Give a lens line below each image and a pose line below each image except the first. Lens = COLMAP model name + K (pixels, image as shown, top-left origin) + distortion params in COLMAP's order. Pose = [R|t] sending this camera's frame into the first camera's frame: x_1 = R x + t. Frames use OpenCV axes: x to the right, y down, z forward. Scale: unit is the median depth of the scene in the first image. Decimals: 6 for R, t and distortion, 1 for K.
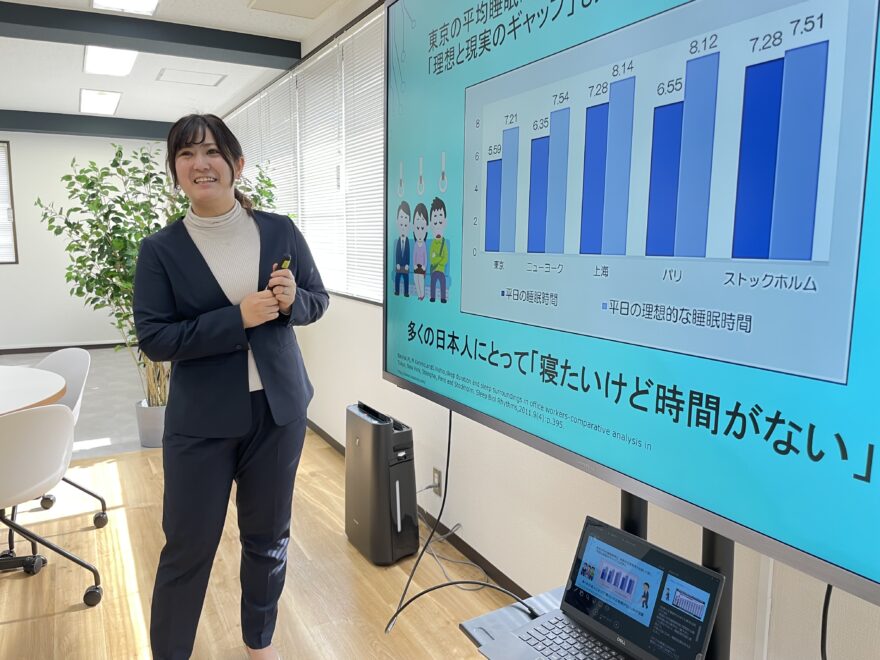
lens RADIAL K [[674.6, 0, 439.2], [0, 674.6, 332.9], [0, 0, 1]] dist [0.029383, -0.030822]
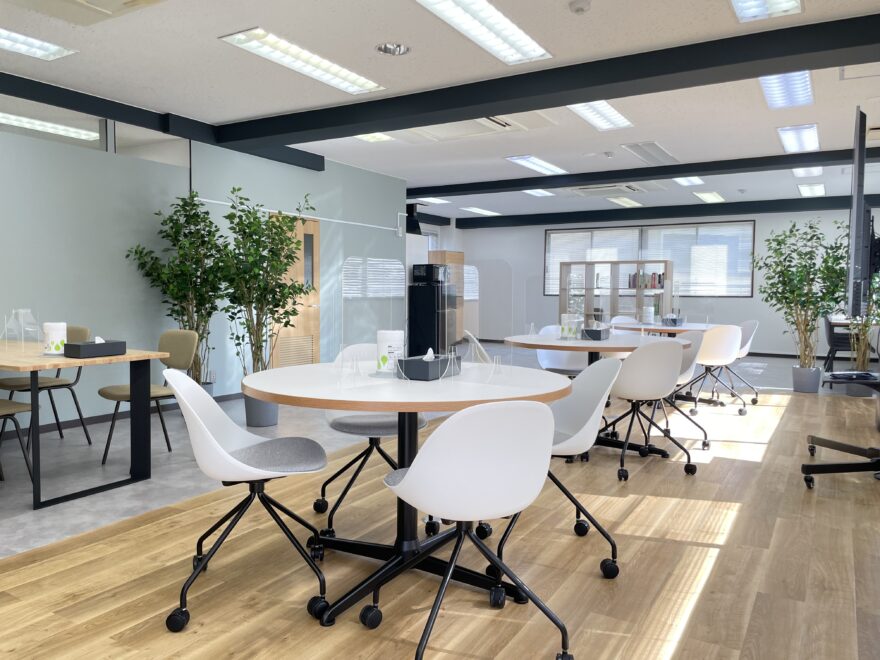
lens RADIAL K [[674.6, 0, 438.2], [0, 674.6, 328.1], [0, 0, 1]] dist [0.029383, -0.030822]
pose [[0.520822, 0.045073, -0.852474, 0.595325], [-0.127129, 0.991565, -0.025242, 0.178329], [0.844146, 0.121521, 0.522159, -0.733319]]
